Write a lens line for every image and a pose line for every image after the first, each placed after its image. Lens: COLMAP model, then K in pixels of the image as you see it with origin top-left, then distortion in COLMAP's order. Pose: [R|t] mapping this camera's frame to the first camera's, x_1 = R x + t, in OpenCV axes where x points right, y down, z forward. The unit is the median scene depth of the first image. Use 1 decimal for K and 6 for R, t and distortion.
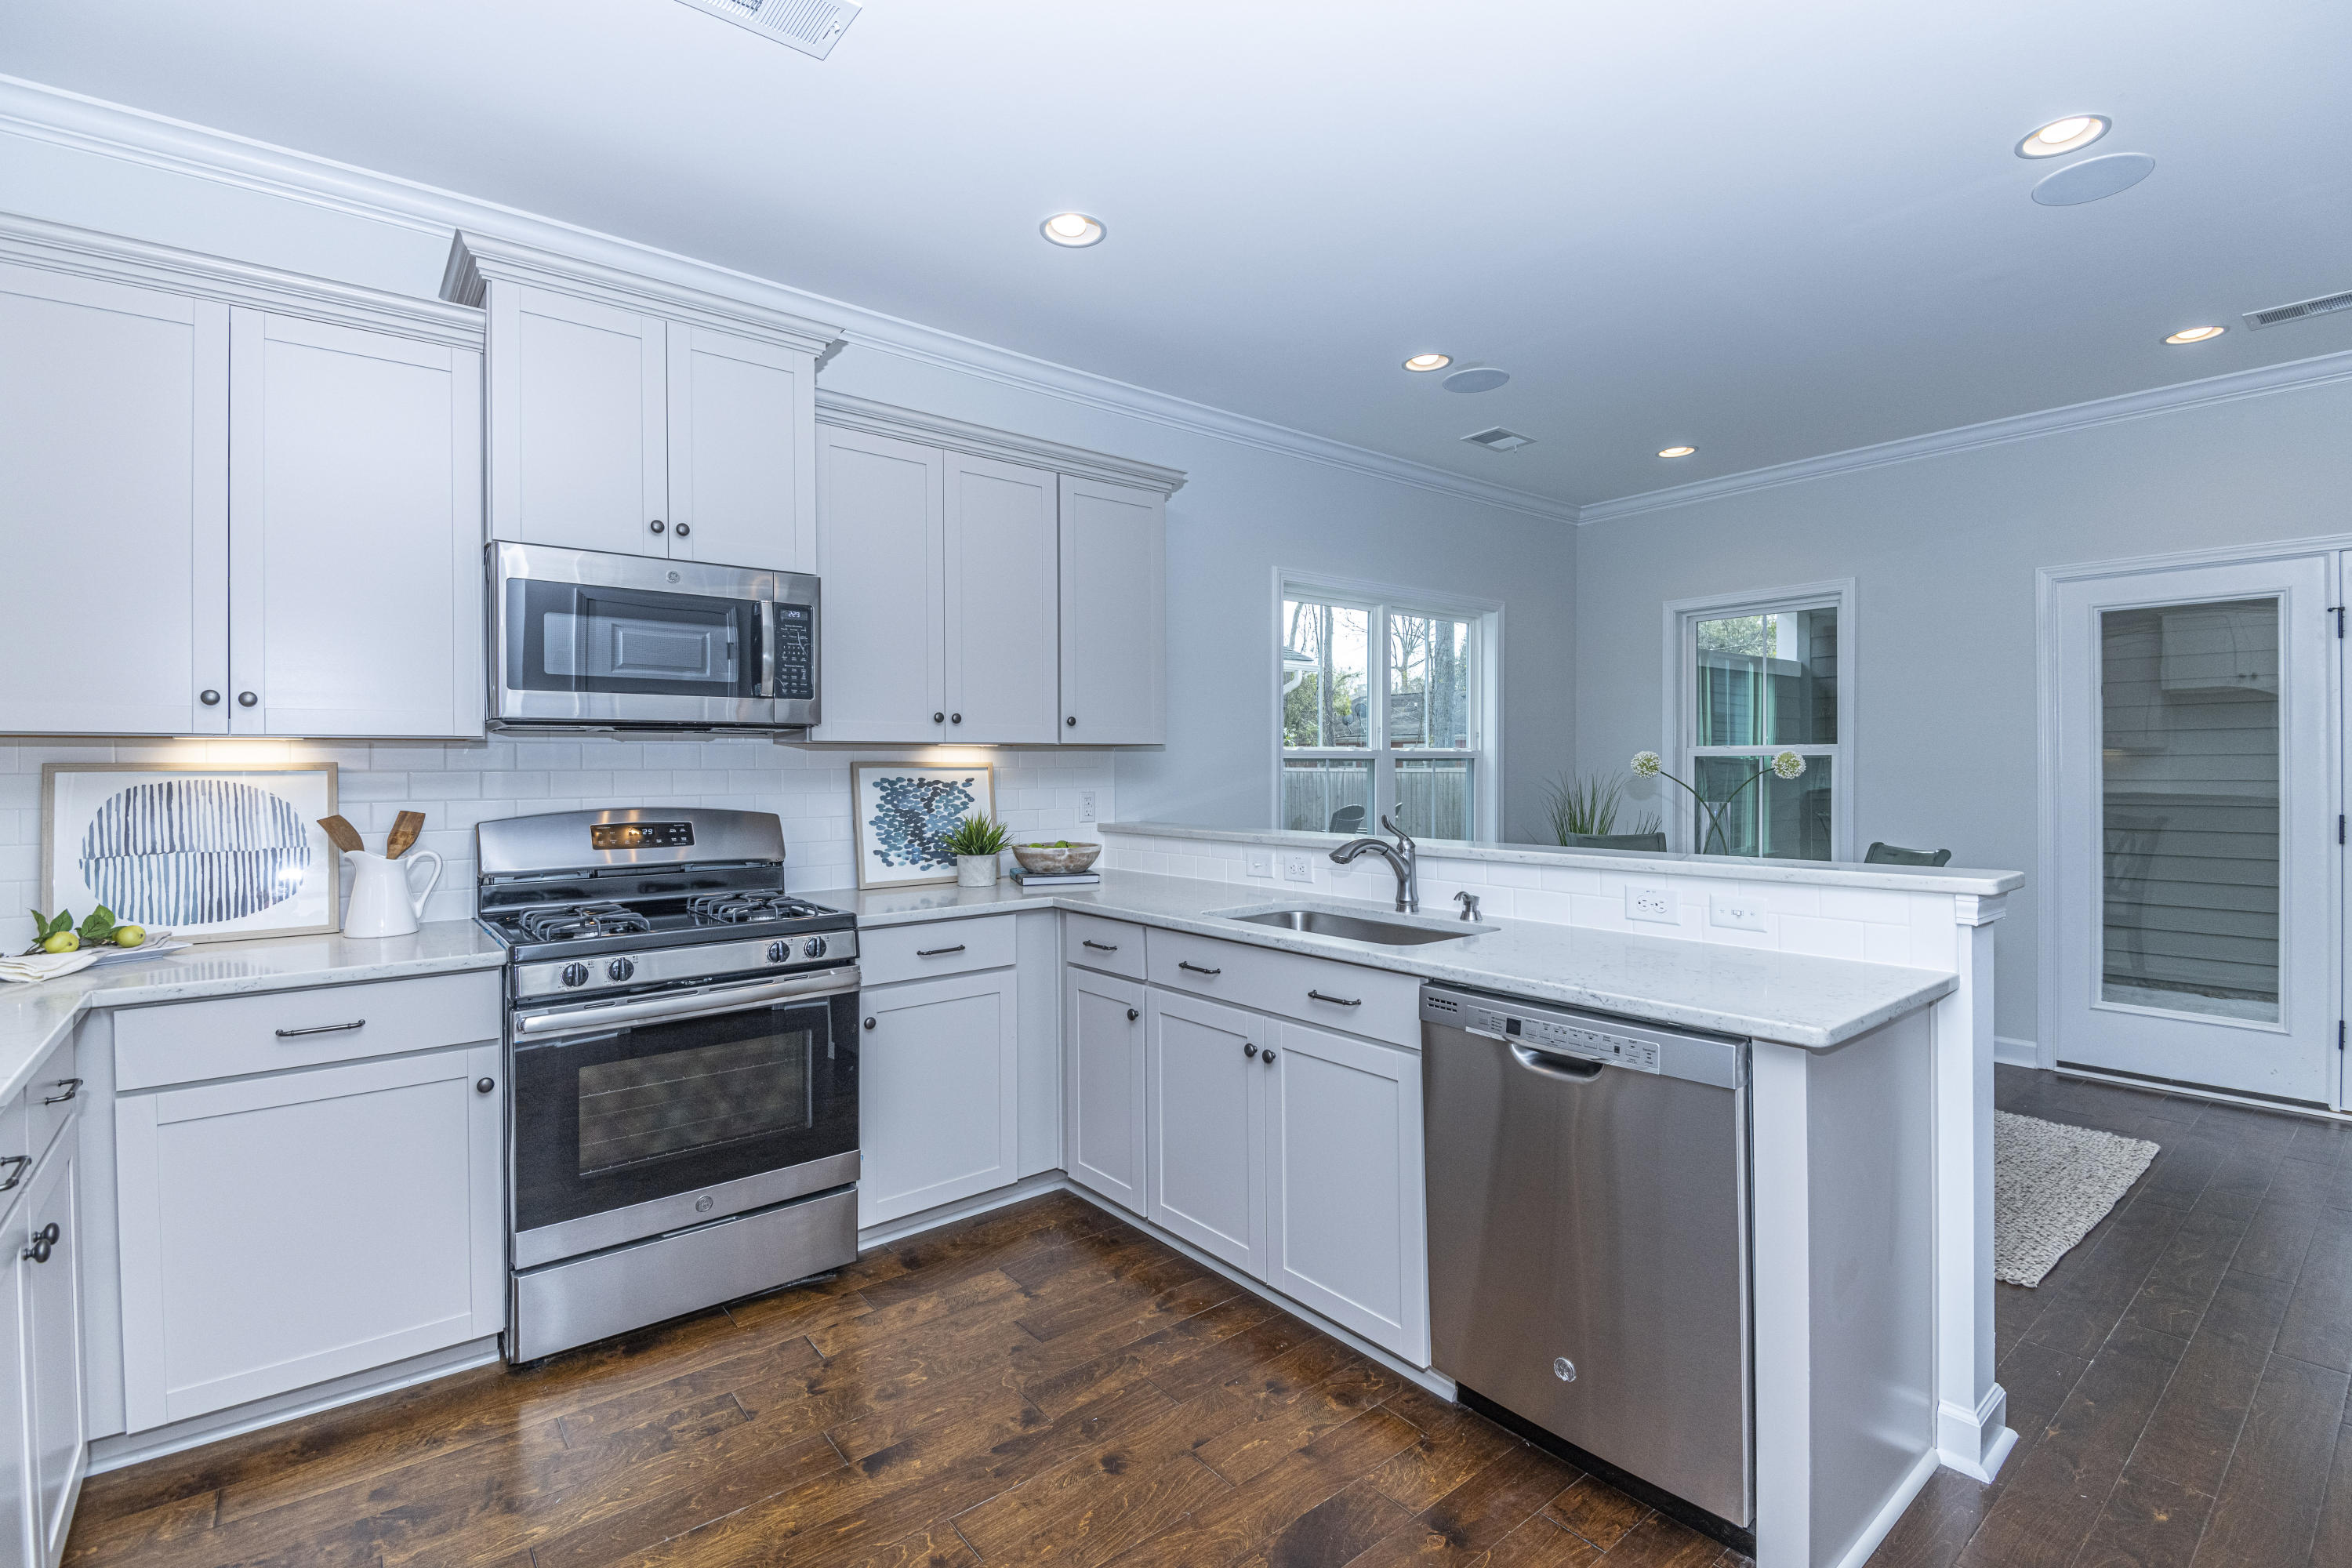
lens RADIAL K [[1065.3, 0, 1182.2], [0, 1065.3, 771.8], [0, 0, 1]] dist [0.000842, -0.009815]
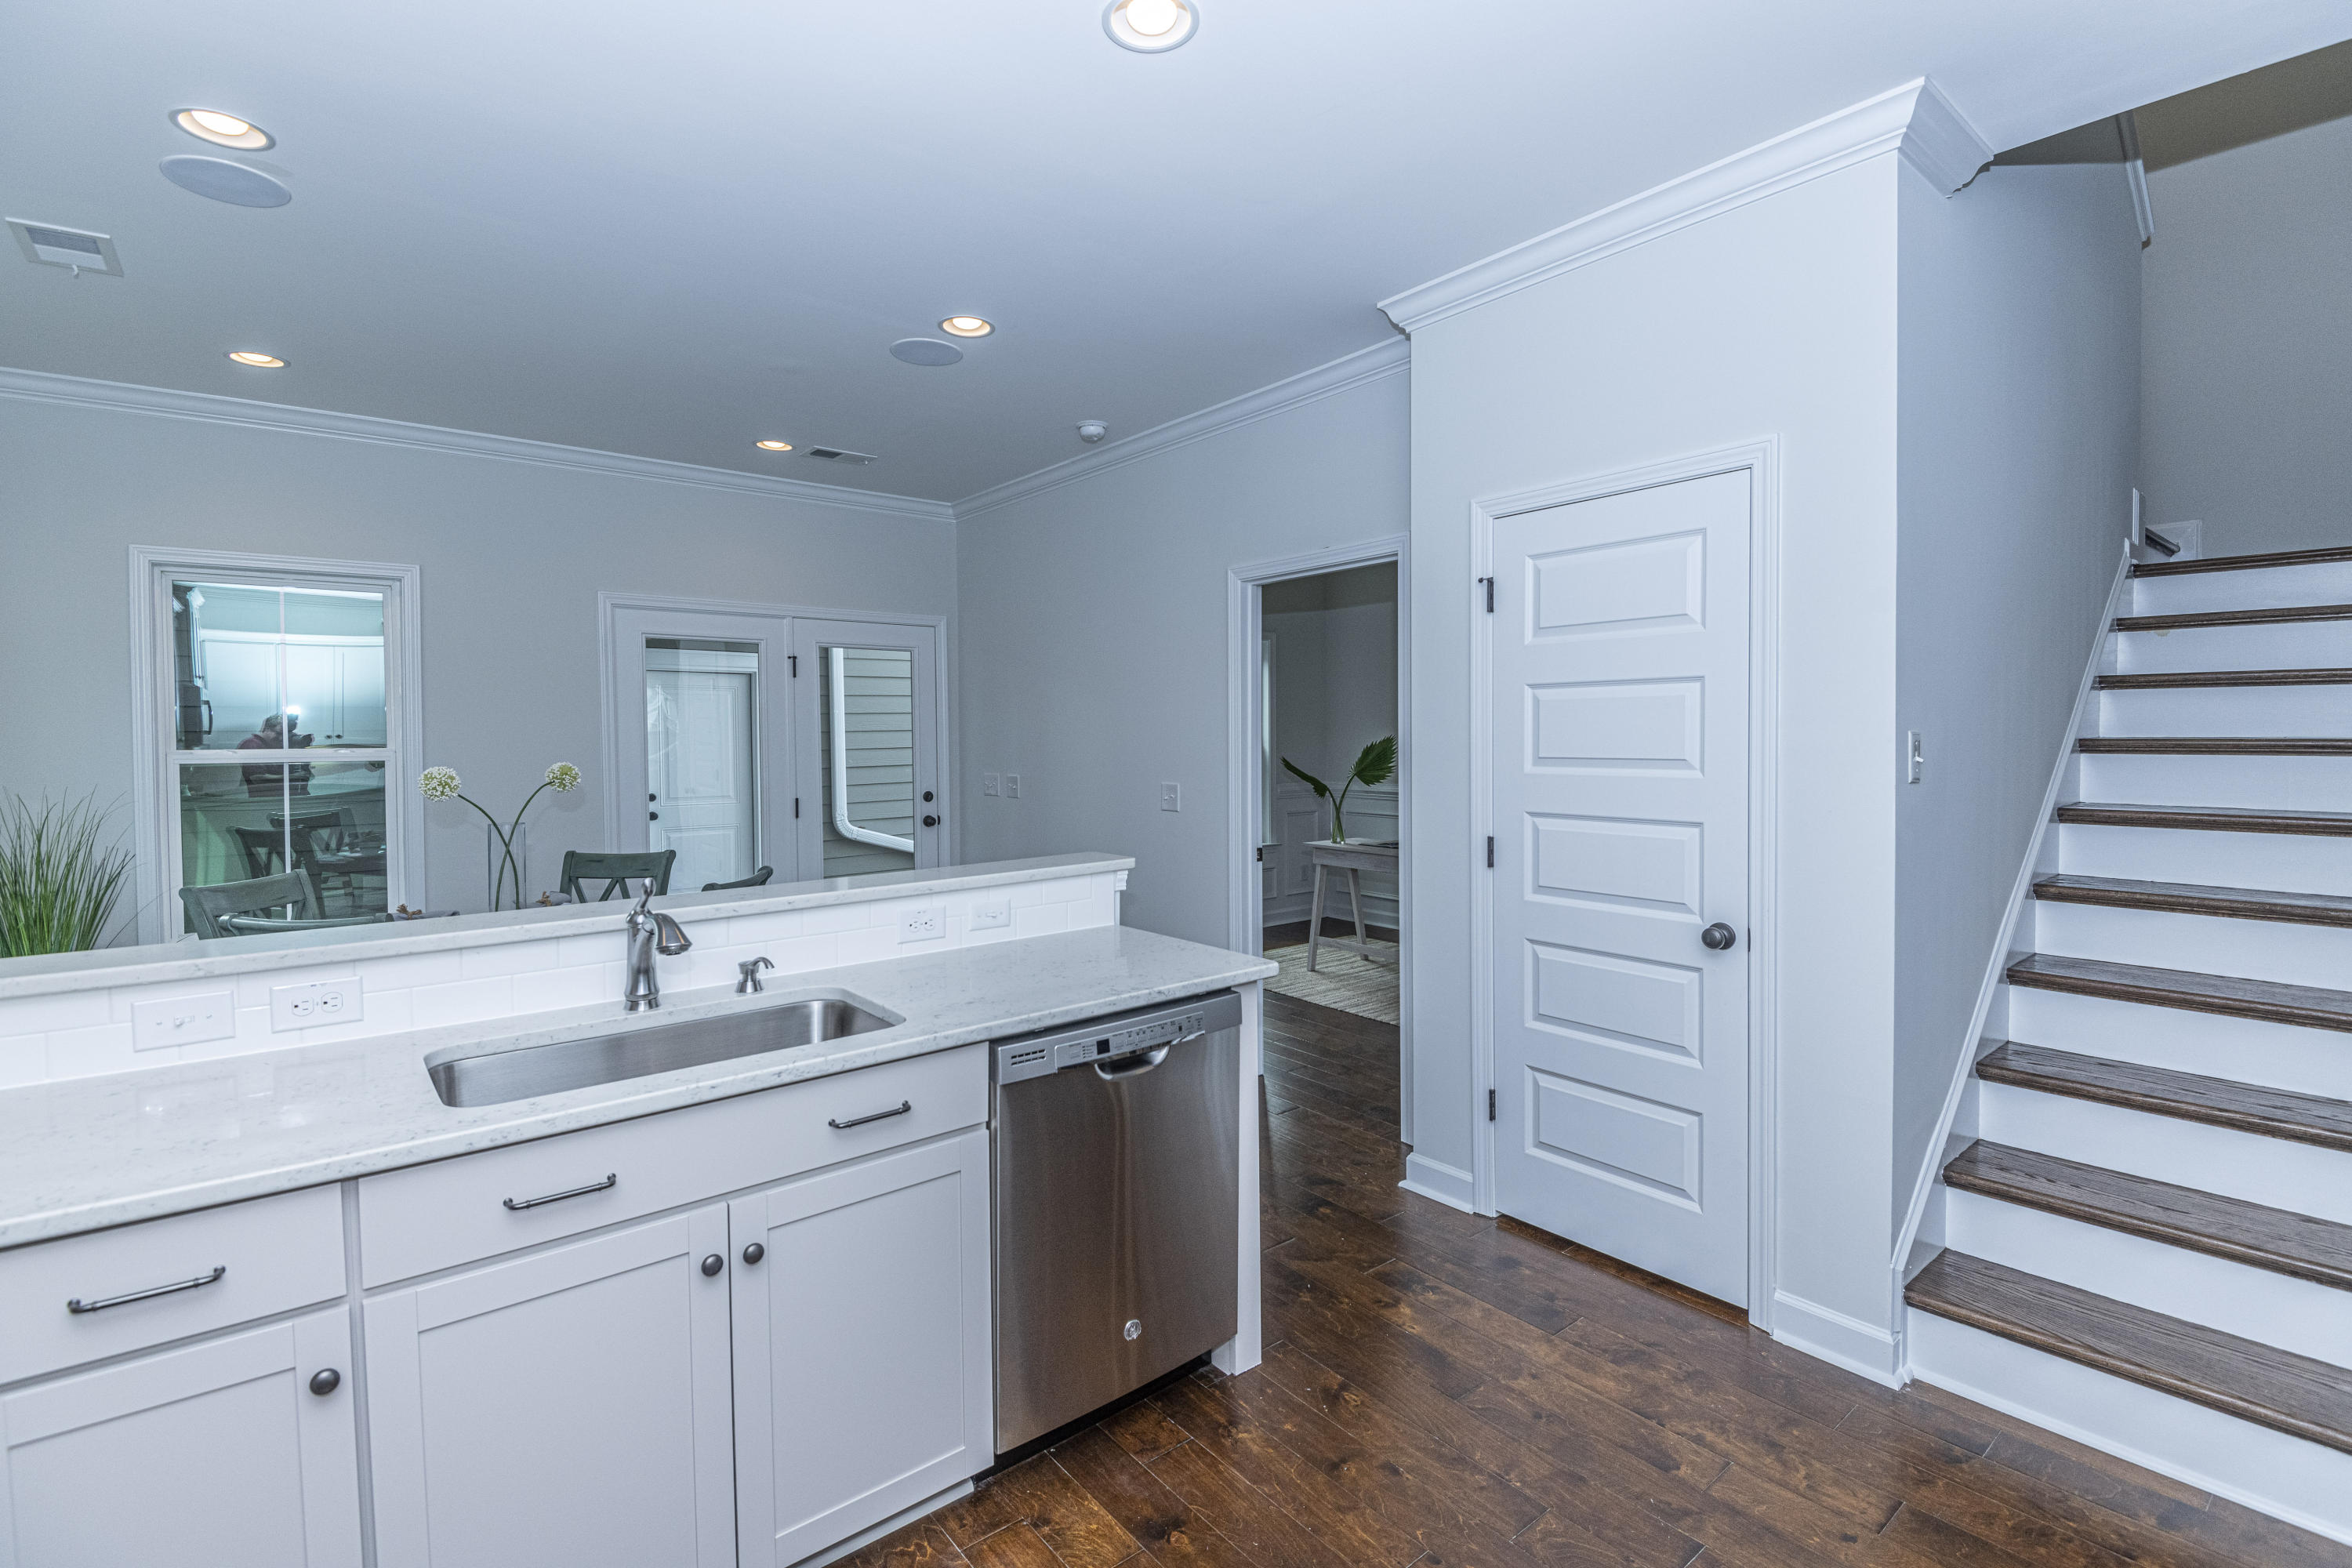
lens RADIAL K [[1065.3, 0, 1183.6], [0, 1065.3, 762.6], [0, 0, 1]] dist [0.000842, -0.009815]
pose [[-0.018119, -0.024036, 0.999547, -0.541673], [0.014085, 0.999606, 0.024293, -0.050774], [-0.999737, 0.014519, -0.017773, 0.676730]]
